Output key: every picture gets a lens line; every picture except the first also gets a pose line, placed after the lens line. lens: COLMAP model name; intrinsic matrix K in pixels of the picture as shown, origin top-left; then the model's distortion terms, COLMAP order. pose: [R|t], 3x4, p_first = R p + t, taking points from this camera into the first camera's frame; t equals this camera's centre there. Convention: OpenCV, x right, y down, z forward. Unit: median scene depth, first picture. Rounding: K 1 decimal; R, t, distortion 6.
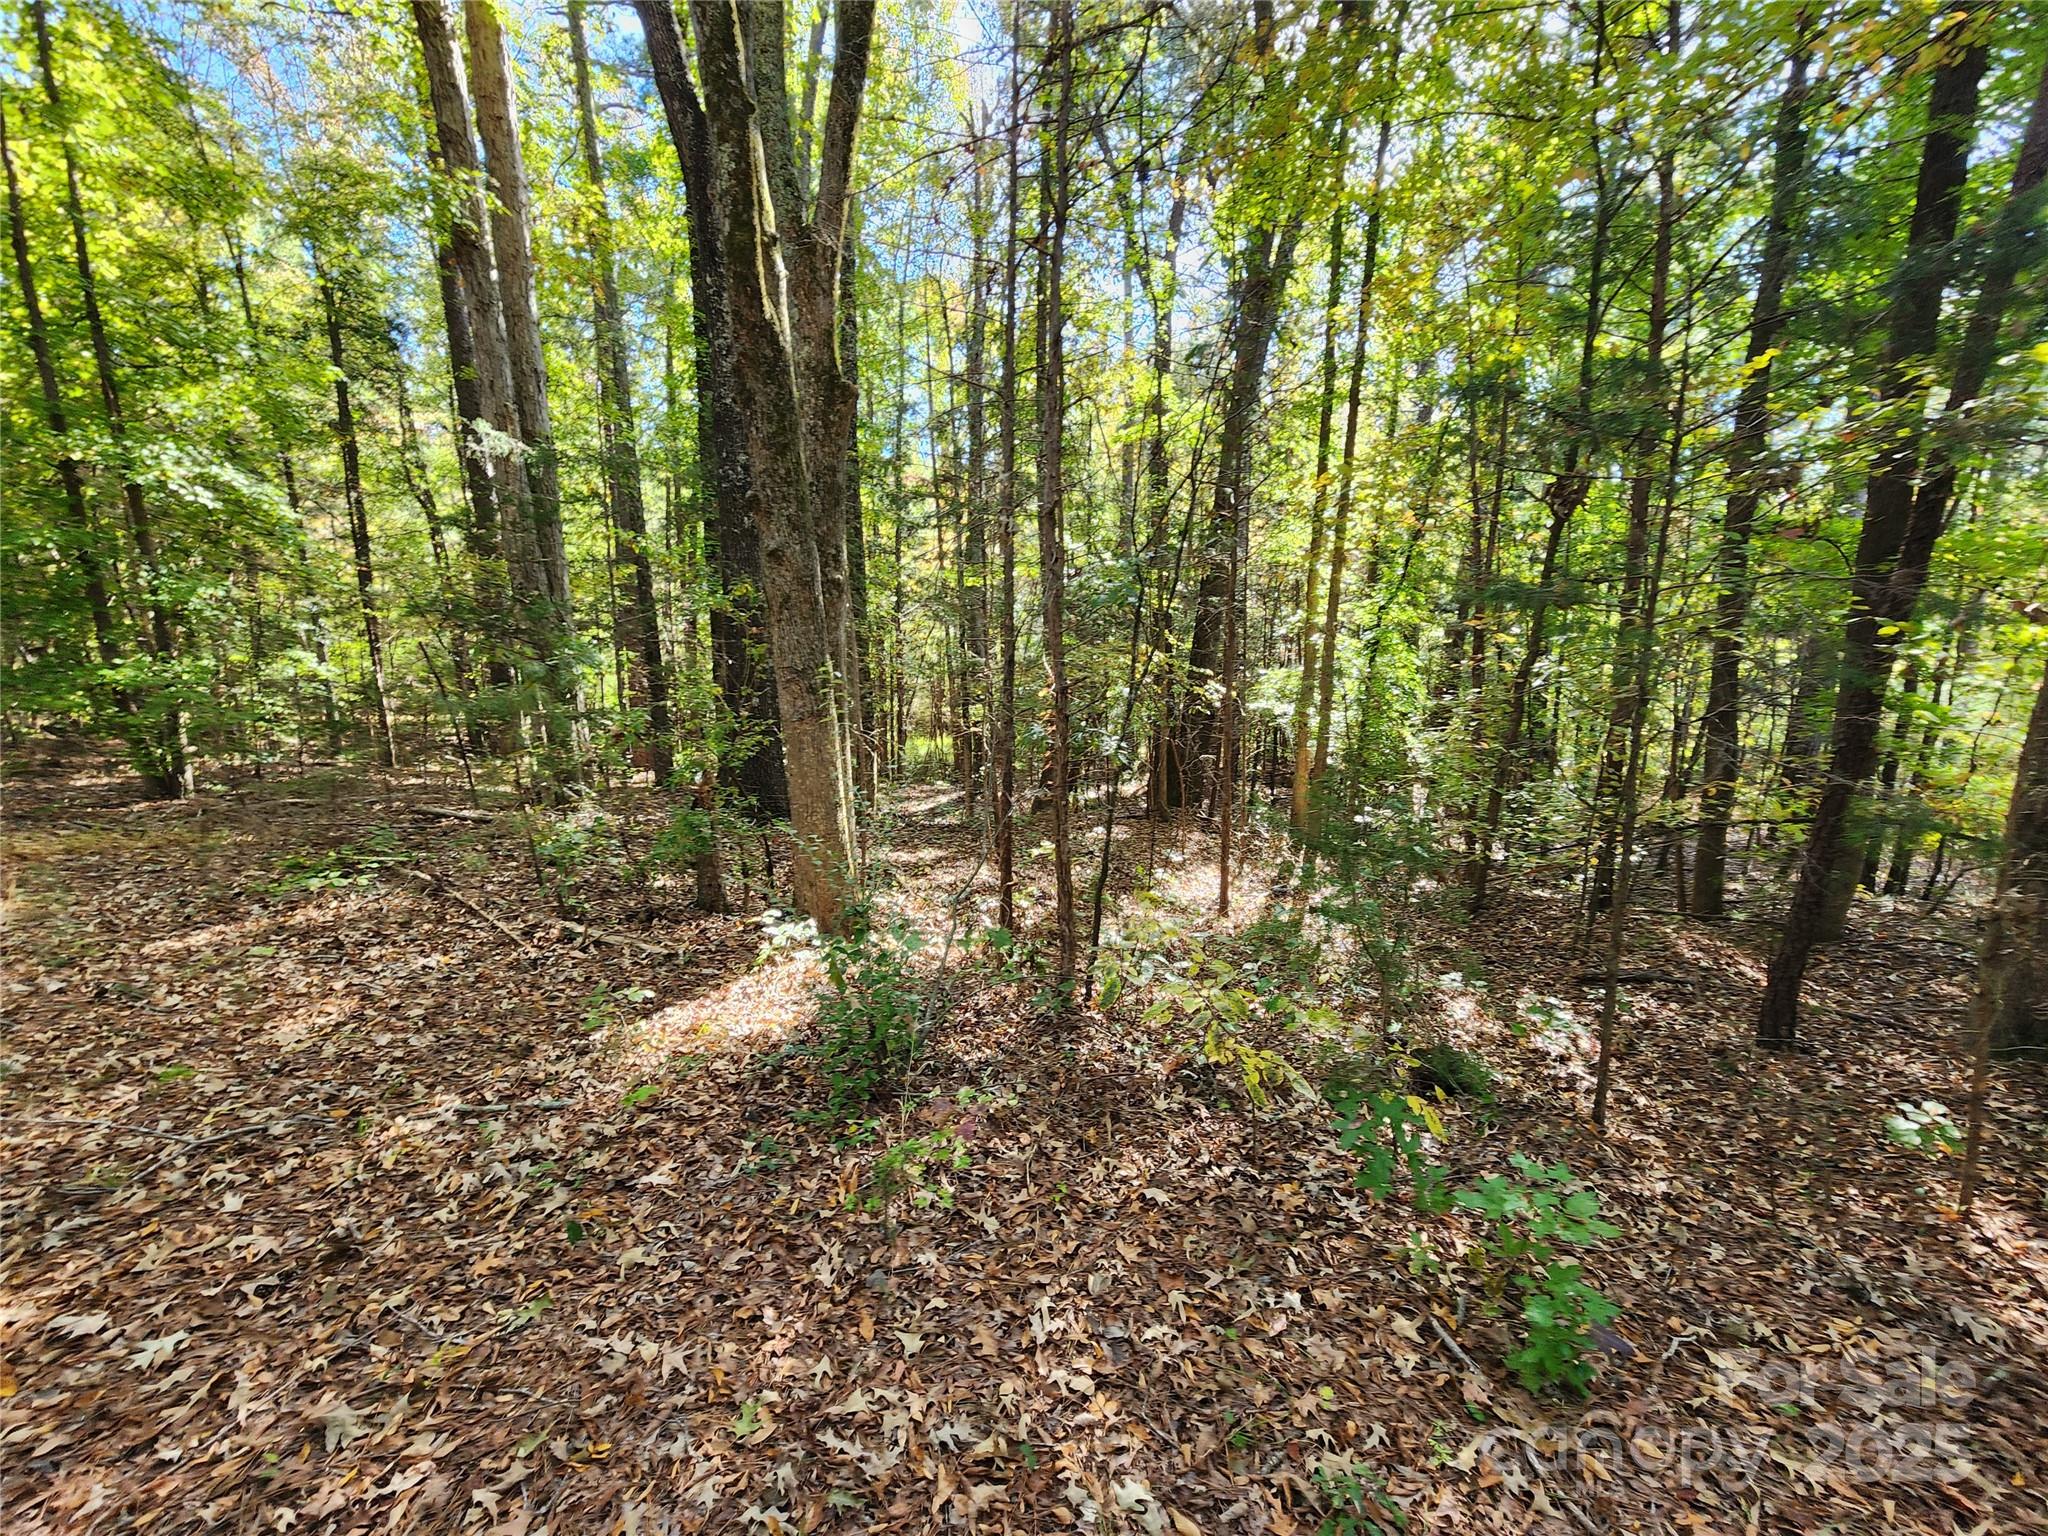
lens RADIAL K [[847.0, 0, 1033.2], [0, 847.0, 753.0], [0, 0, 1]] dist [-0.000519, 0.000002]
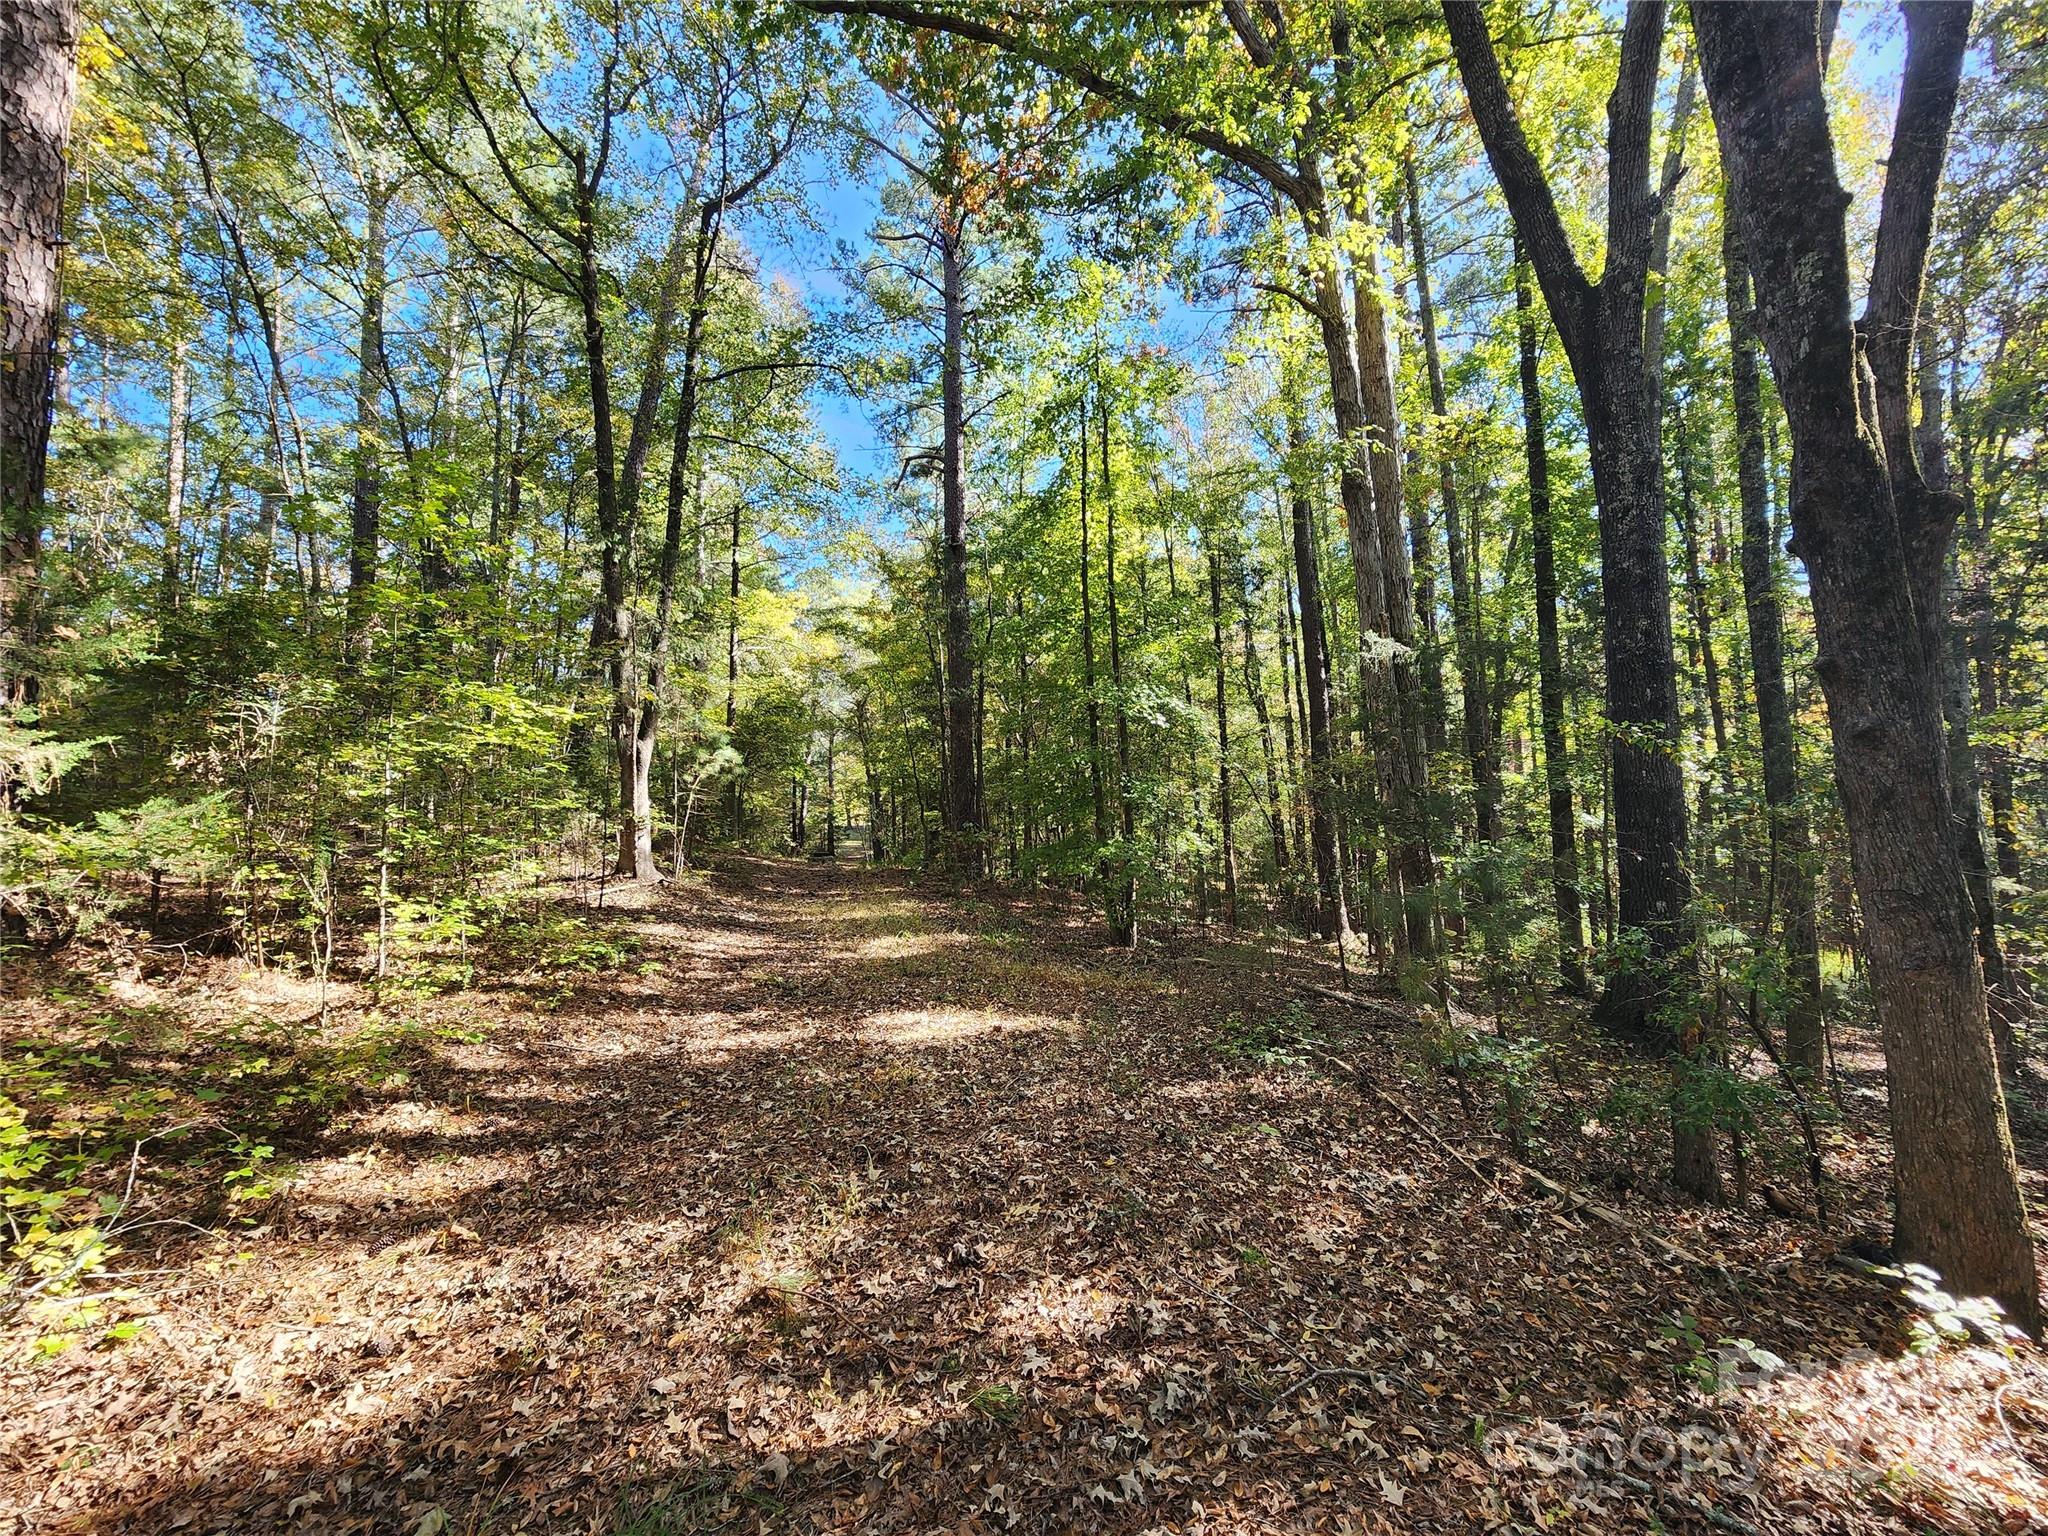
lens RADIAL K [[846.3, 0, 1037.2], [0, 846.3, 752.2], [0, 0, 1]] dist [-0.003142, 0.001710]
pose [[0.661926, -0.058716, -0.747266, -0.124417], [-0.097416, 0.981734, -0.163430, -0.015815], [0.743212, 0.180974, 0.644116, -0.001832]]
